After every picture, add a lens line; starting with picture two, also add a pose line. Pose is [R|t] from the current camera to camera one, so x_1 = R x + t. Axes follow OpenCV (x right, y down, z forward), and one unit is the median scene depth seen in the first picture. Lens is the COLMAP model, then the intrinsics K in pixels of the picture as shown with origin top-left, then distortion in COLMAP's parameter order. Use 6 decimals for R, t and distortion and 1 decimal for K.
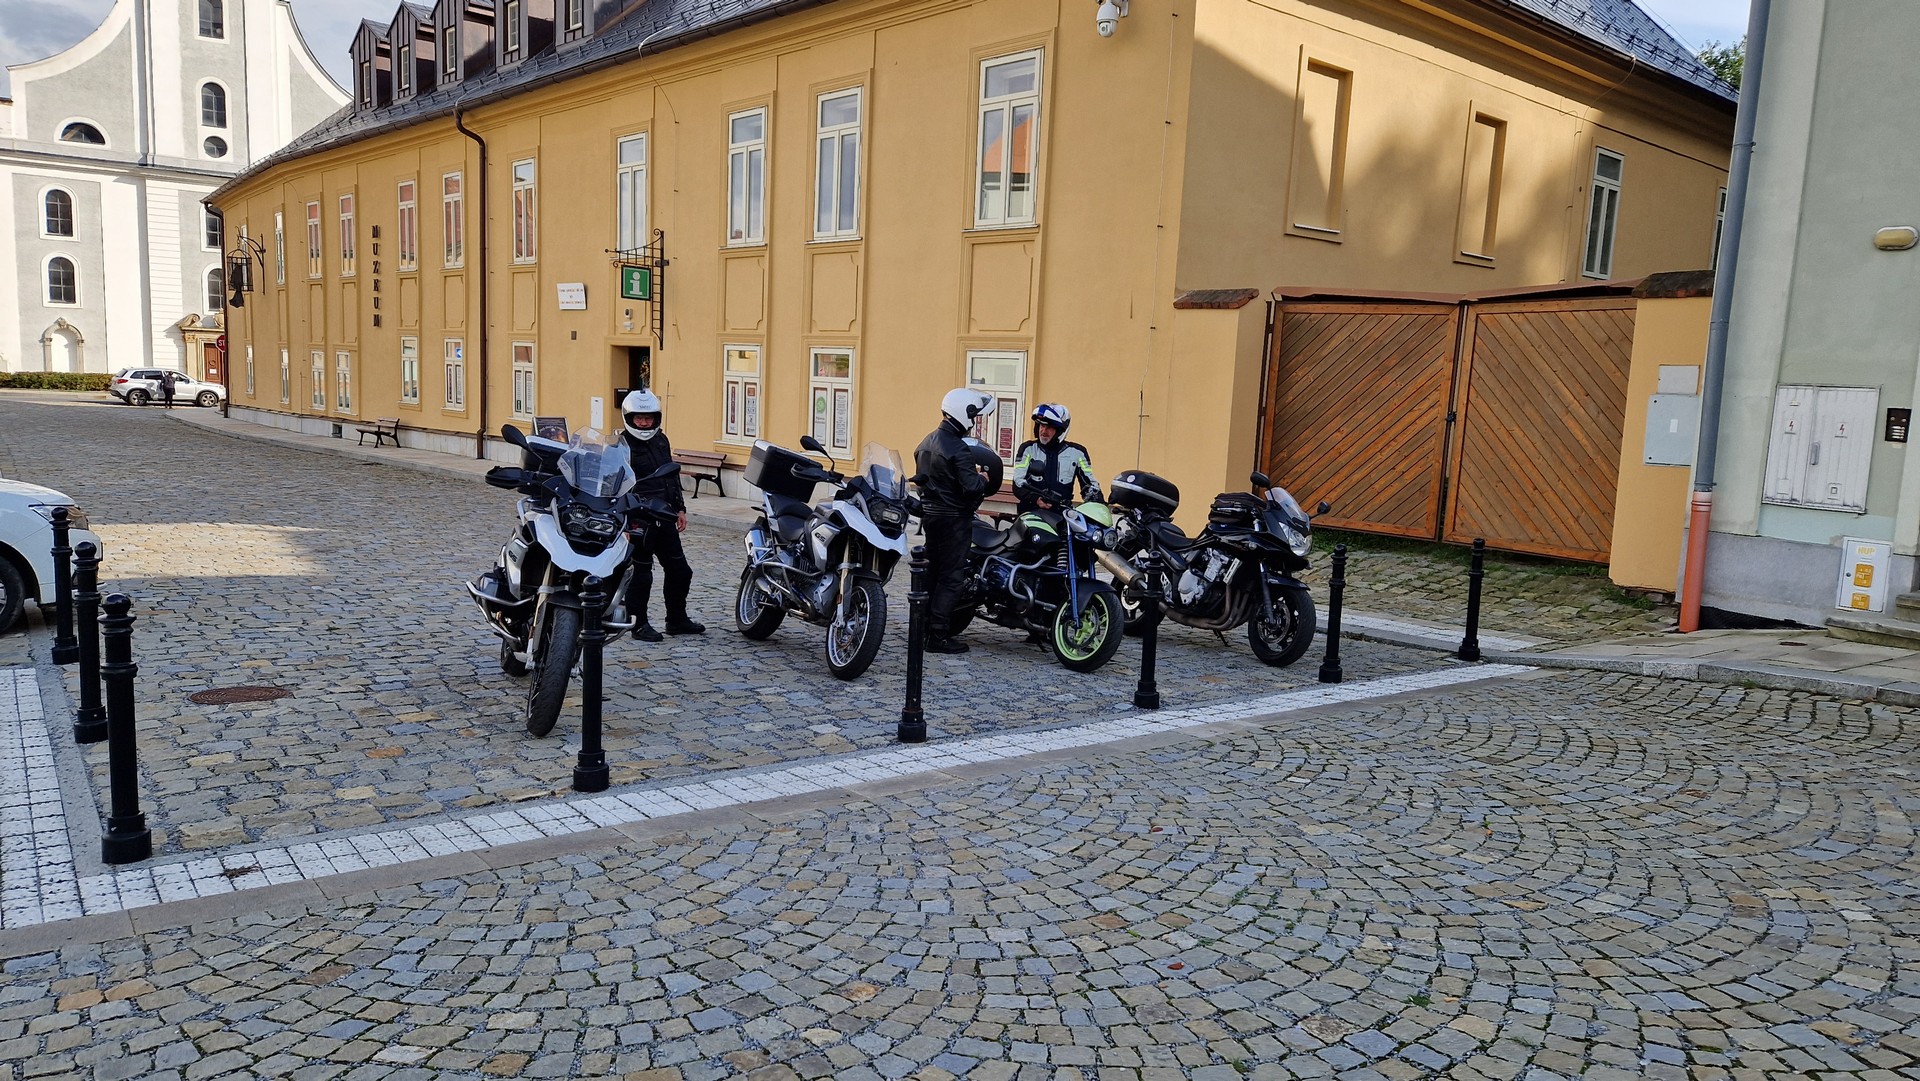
lens RADIAL K [[1299.5, 0, 977.5], [0, 1299.5, 540.9], [0, 0, 1]] dist [0.092755, -0.076081]
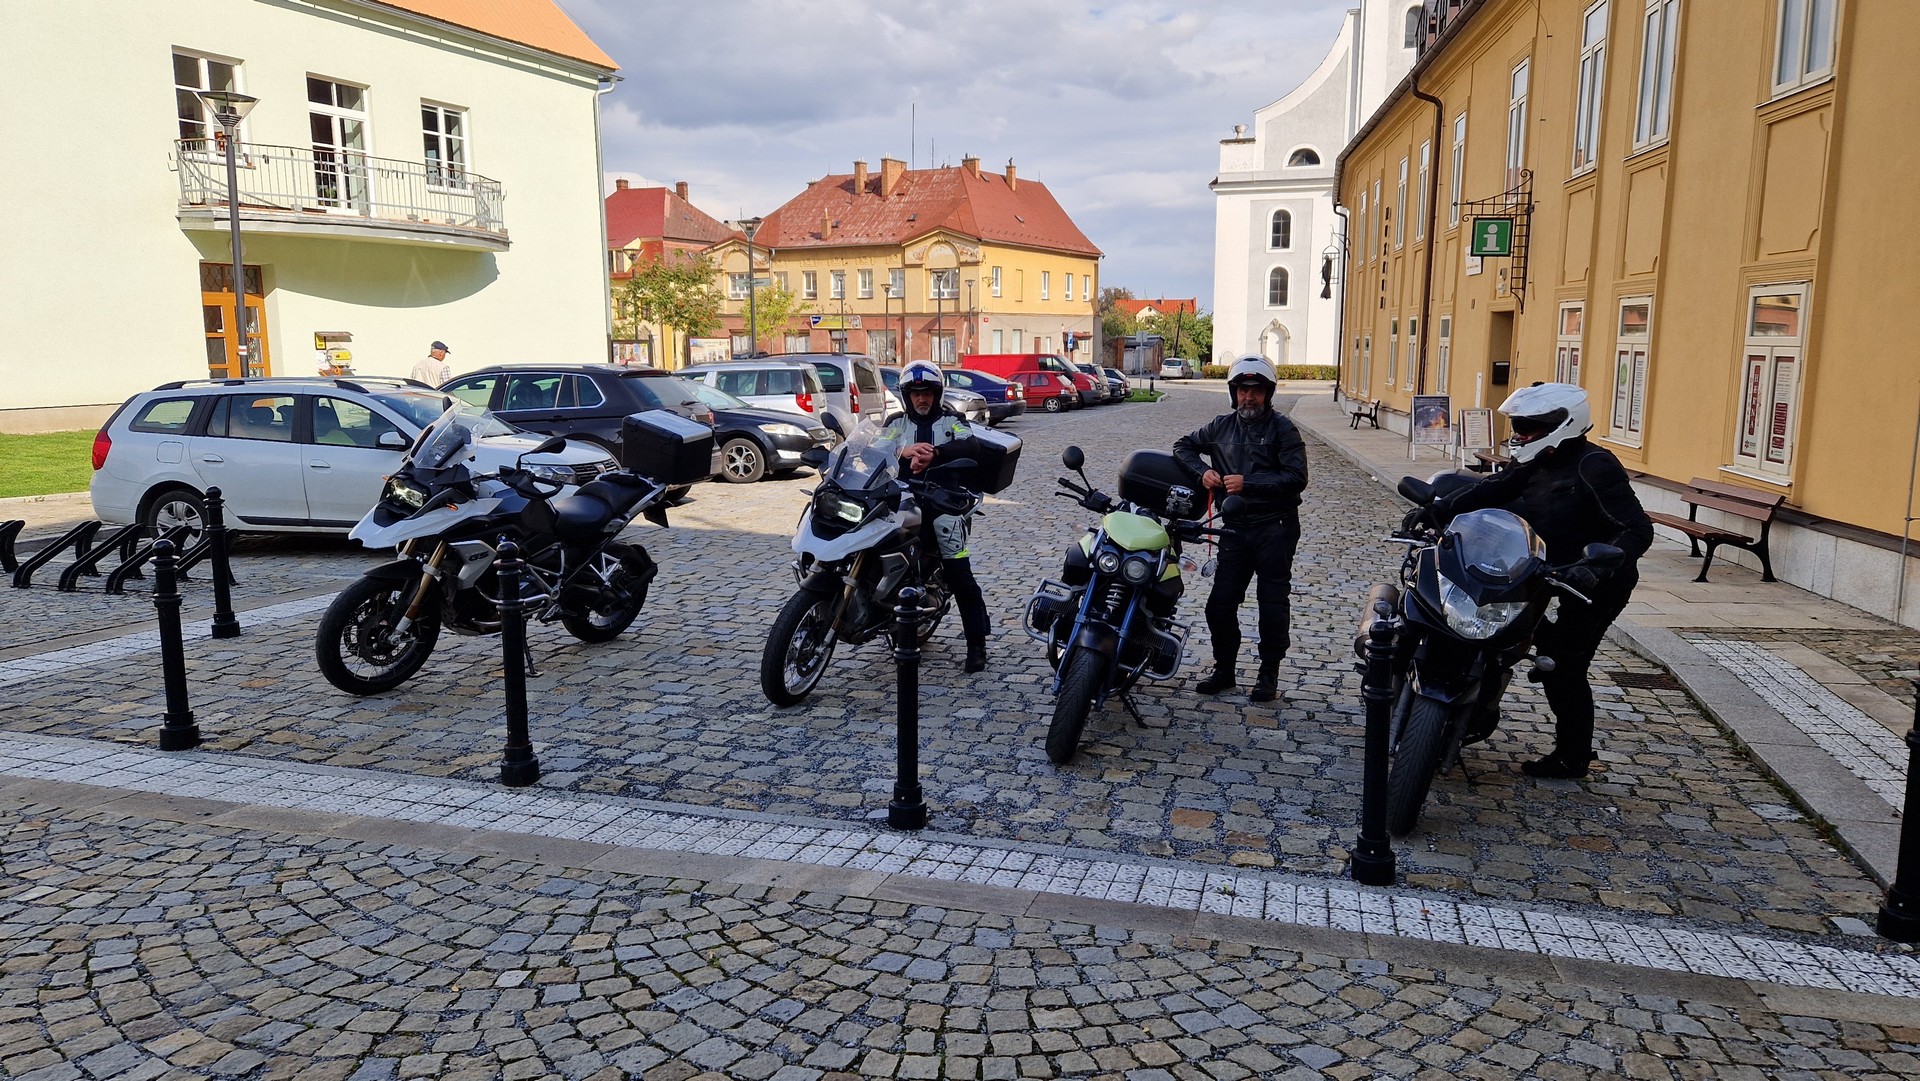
lens RADIAL K [[1299.5, 0, 977.5], [0, 1299.5, 540.9], [0, 0, 1]] dist [0.092755, -0.076081]
pose [[0.619915, 0.080201, -0.780560, 0.207412], [-0.070350, 0.996437, 0.046510, -0.014980], [0.781509, 0.026080, 0.623349, 0.194934]]
